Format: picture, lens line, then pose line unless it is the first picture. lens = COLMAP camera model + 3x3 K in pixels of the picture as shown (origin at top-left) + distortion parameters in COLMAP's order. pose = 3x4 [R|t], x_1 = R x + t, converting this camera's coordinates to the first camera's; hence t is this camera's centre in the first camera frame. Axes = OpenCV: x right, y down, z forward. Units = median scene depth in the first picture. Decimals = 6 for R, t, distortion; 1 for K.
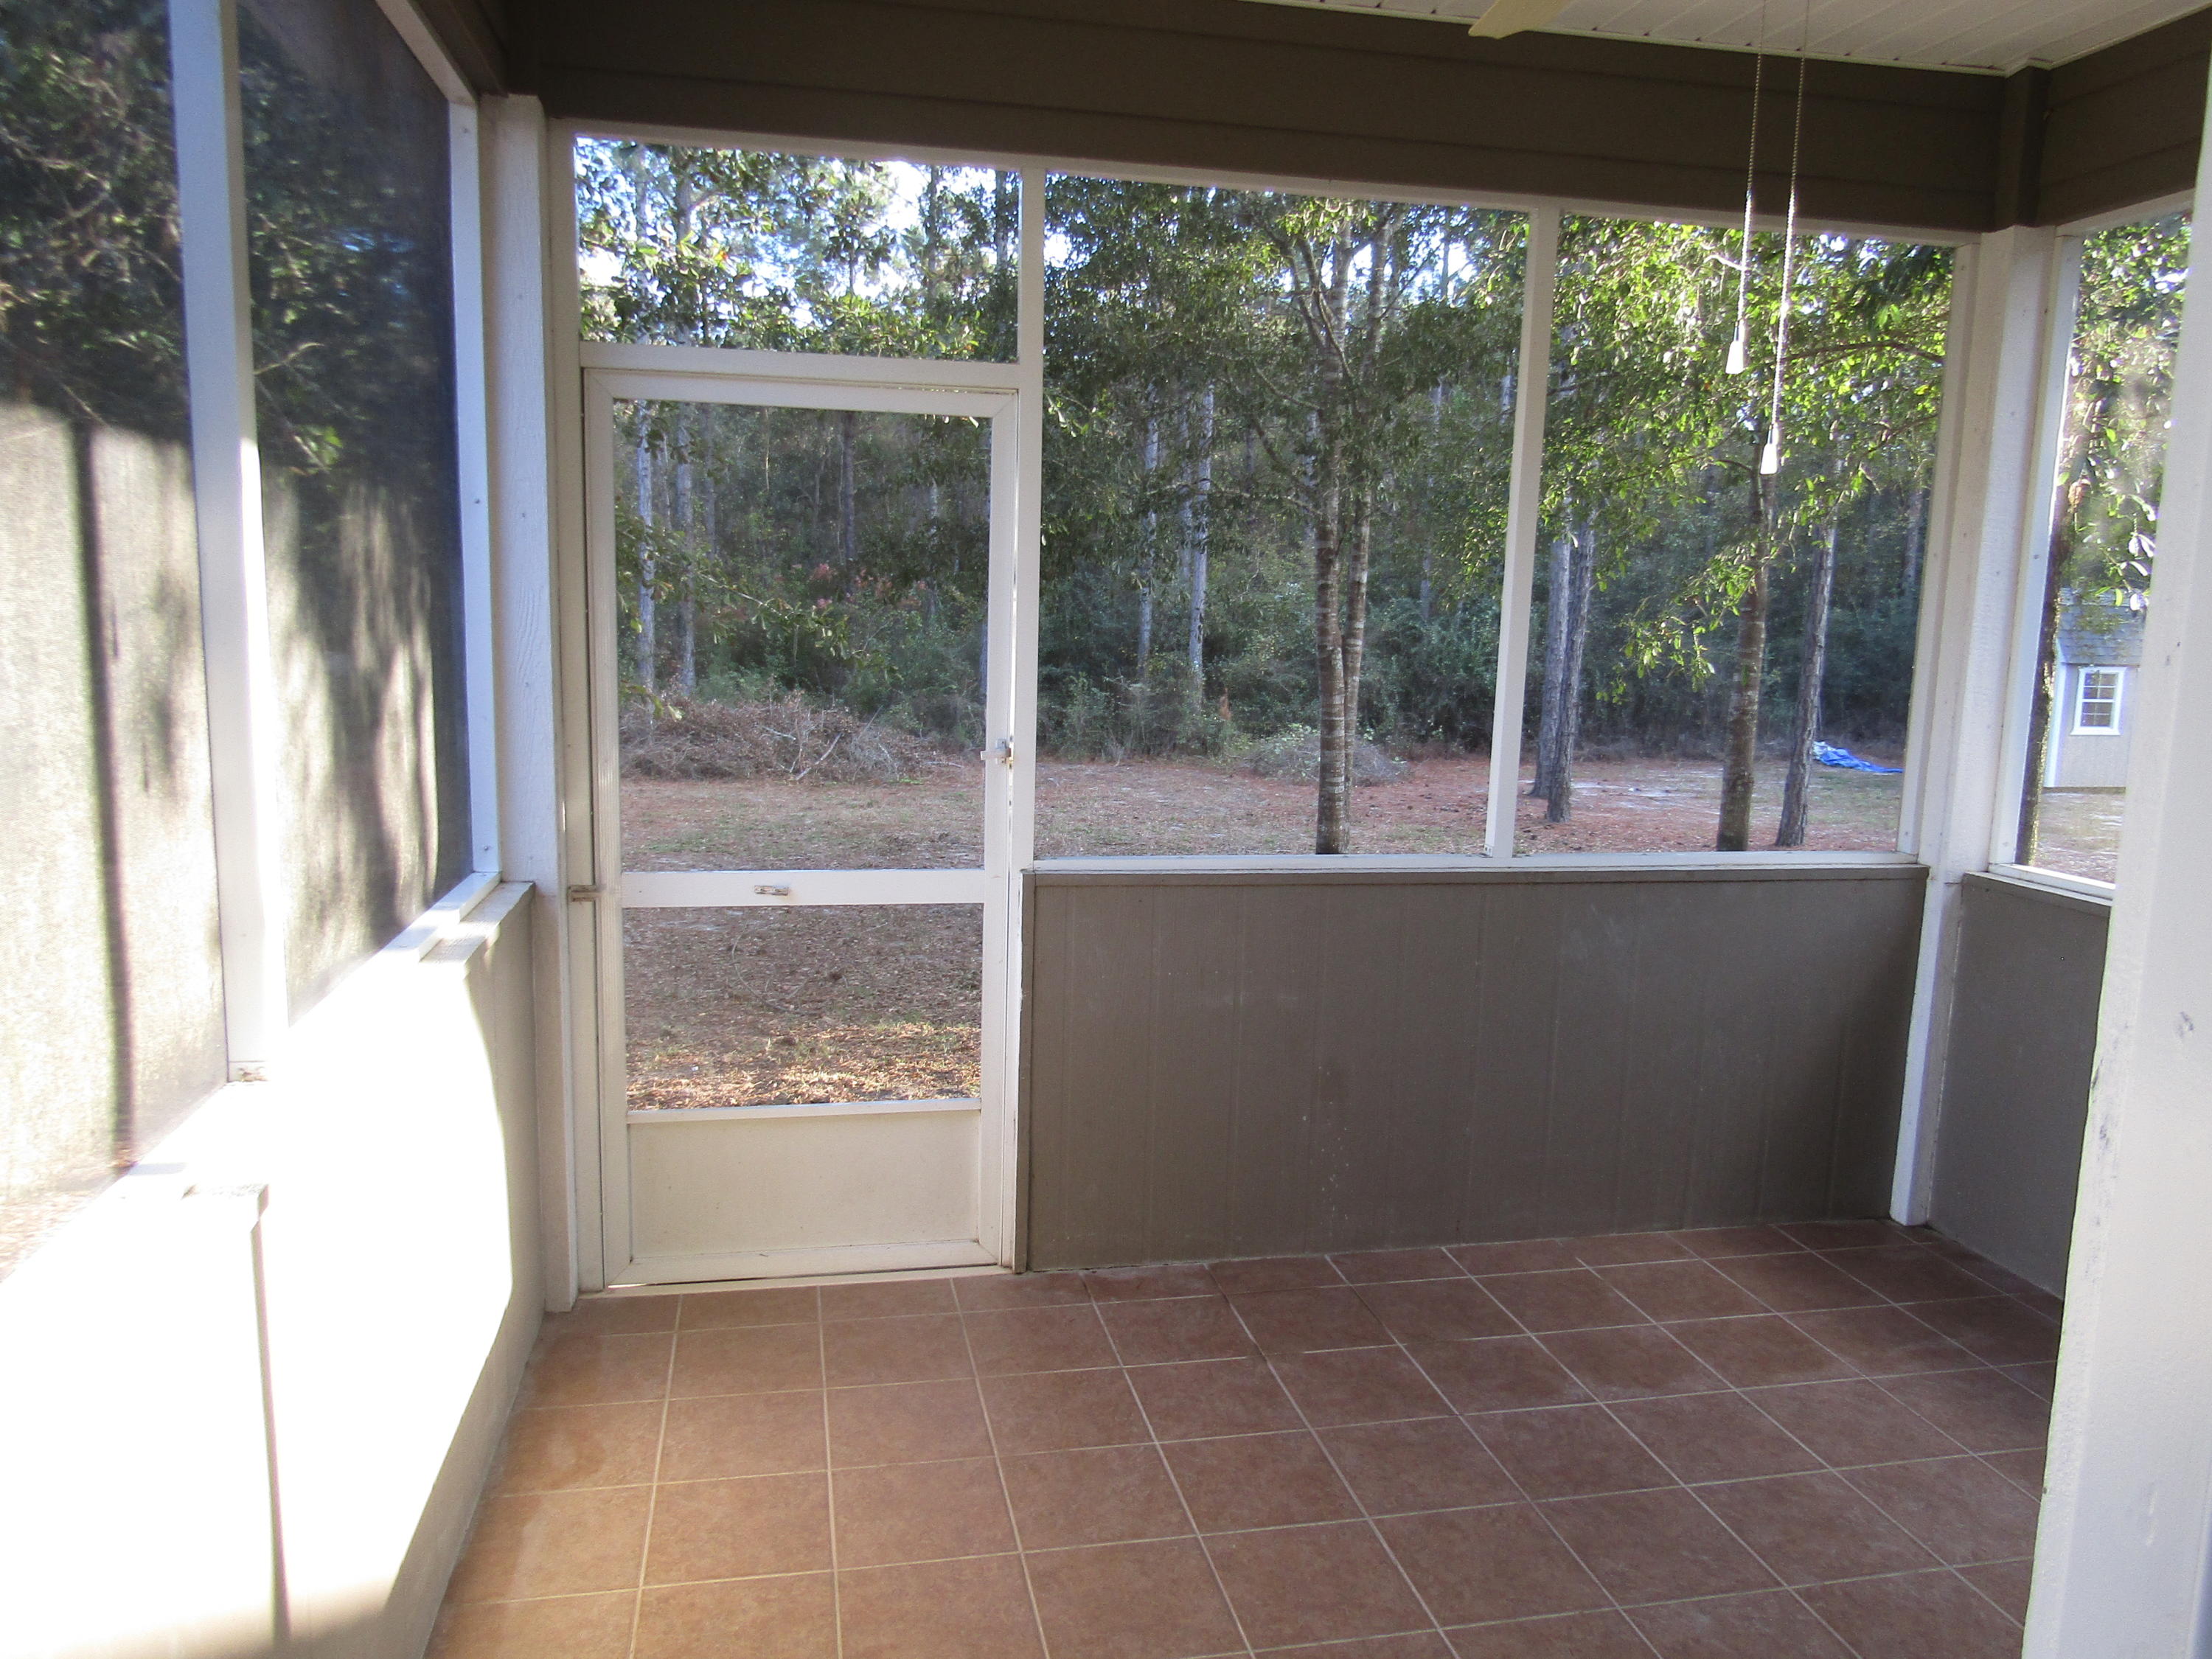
lens RADIAL K [[1583.3, 0, 1105.7], [0, 1583.3, 831.7], [0, 0, 1]] dist [-0.022439, -0.004647]
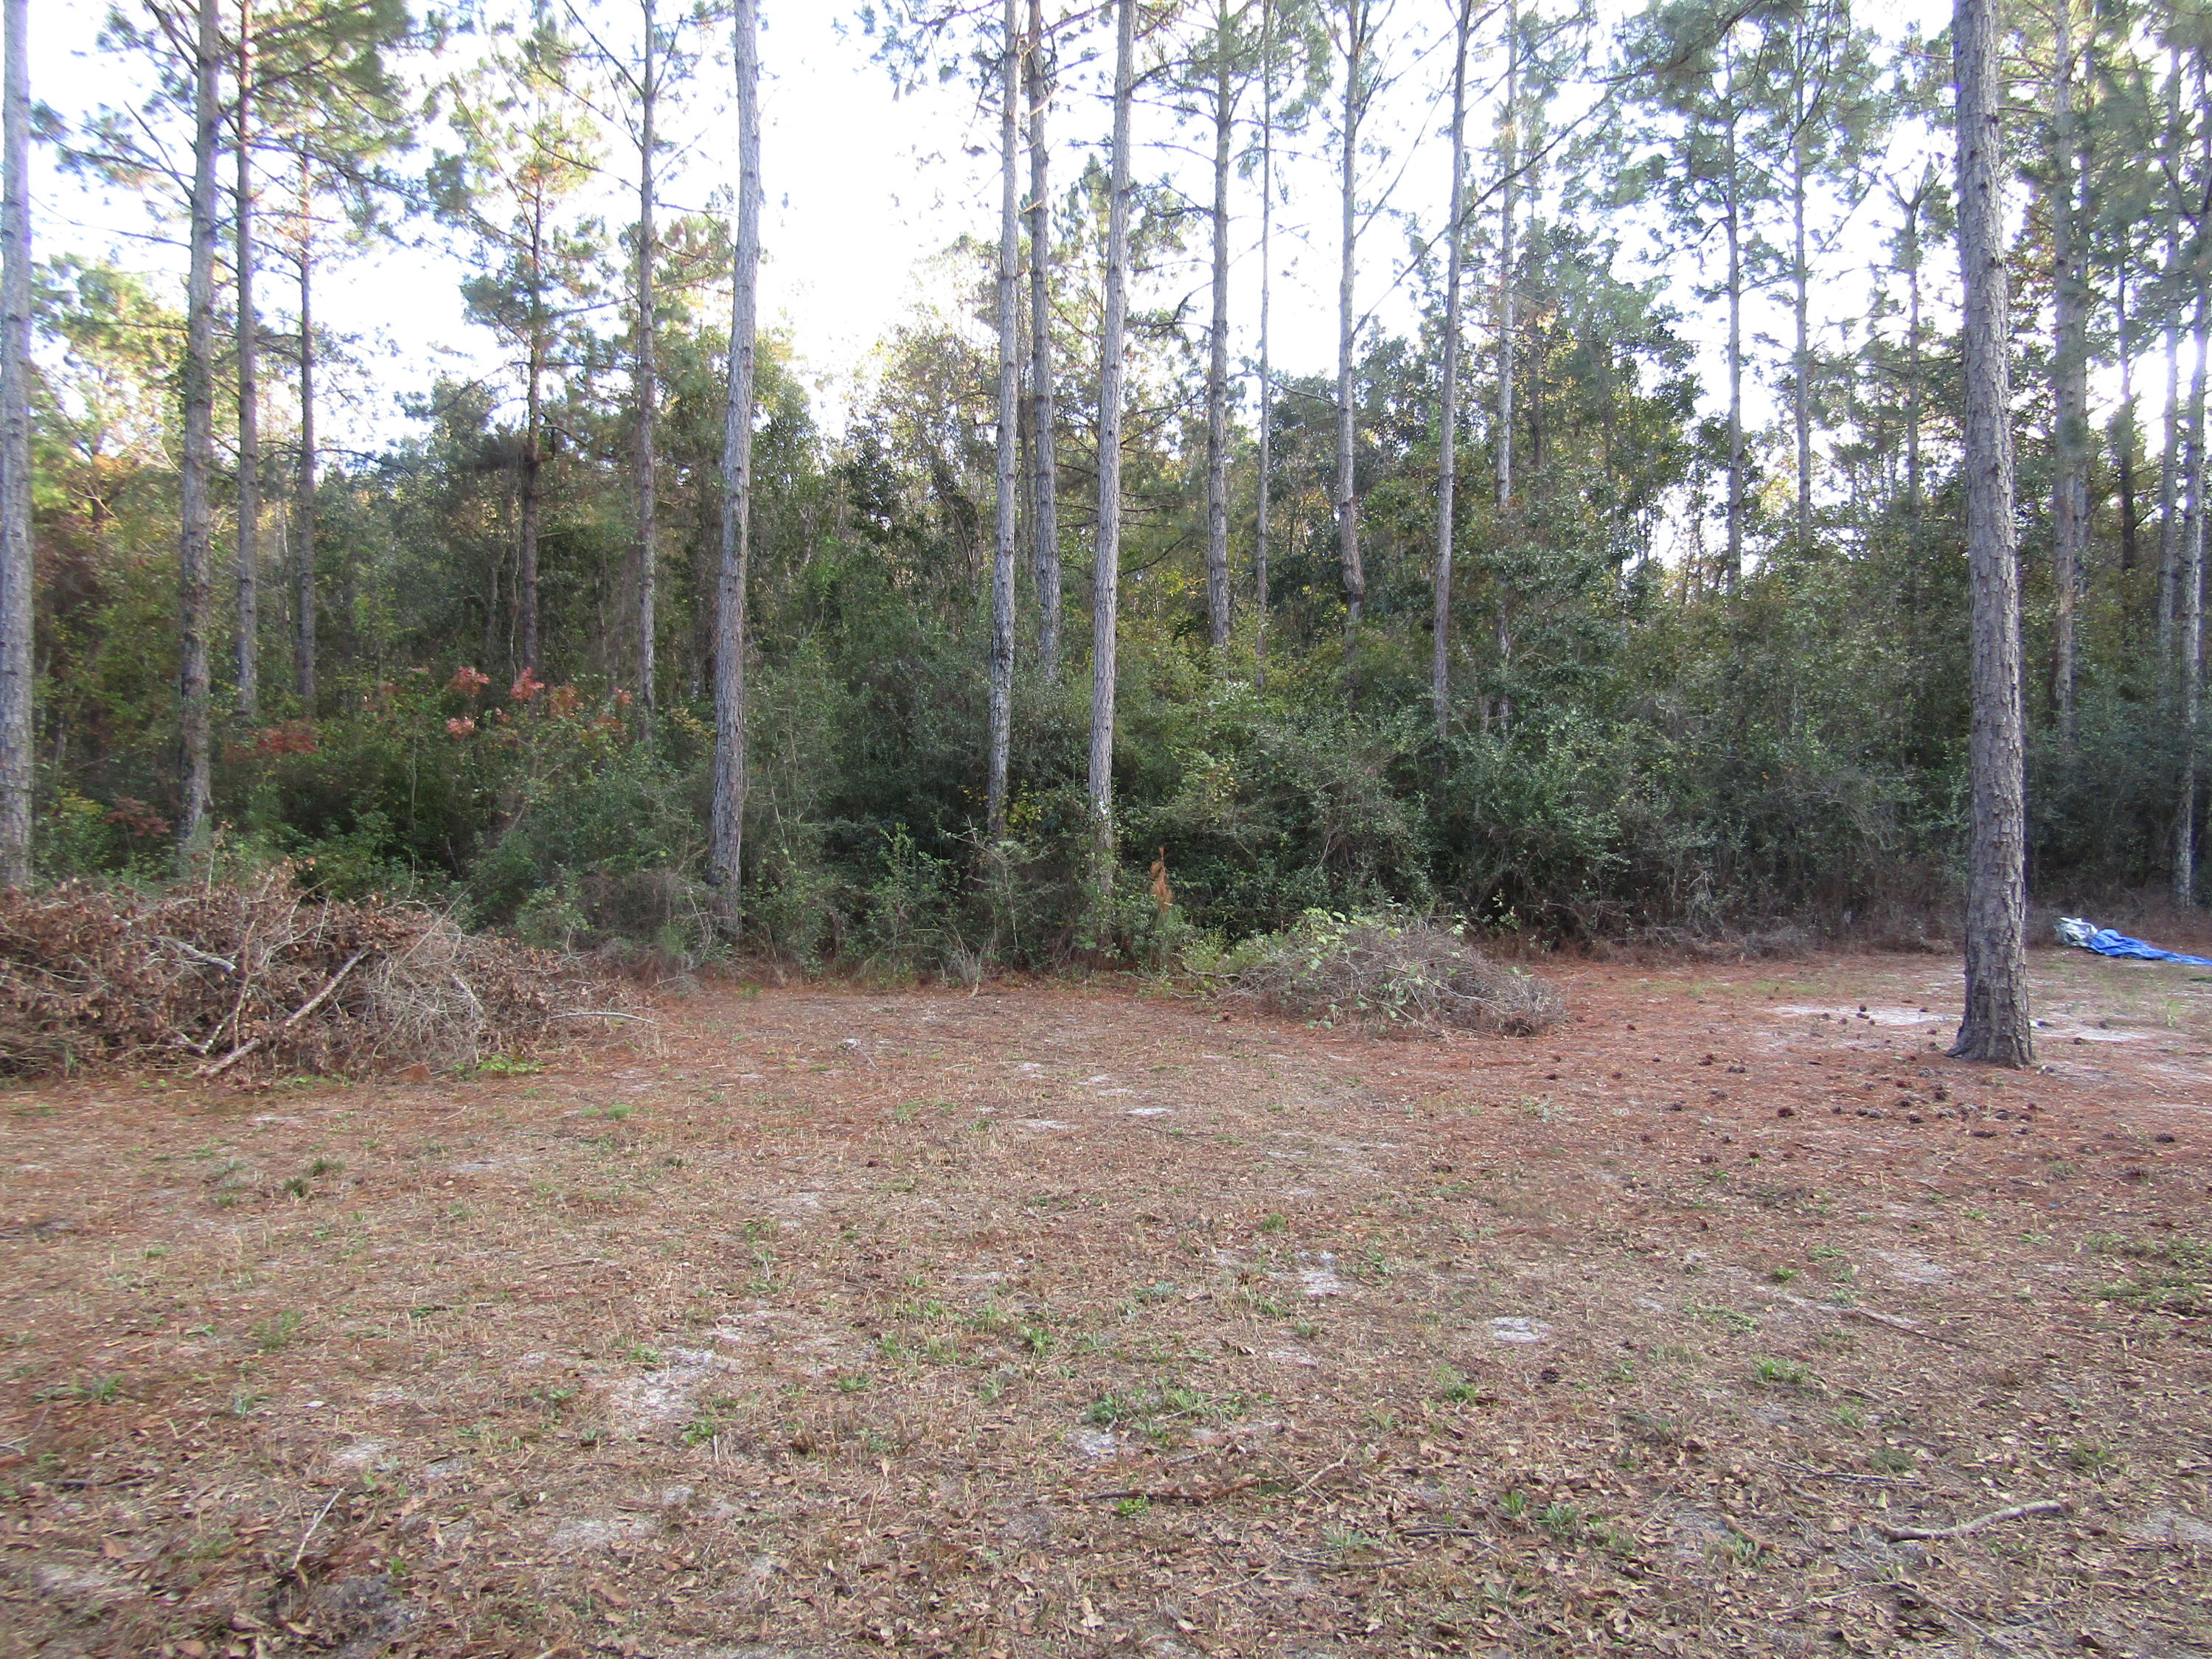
lens RADIAL K [[1583.3, 0, 1108.2], [0, 1583.3, 828.9], [0, 0, 1]] dist [-0.022439, -0.004647]
pose [[0.990432, -0.014430, 0.137245, -0.018963], [0.030989, 0.992375, -0.119293, -0.030774], [-0.134477, 0.122405, 0.983328, 0.446401]]
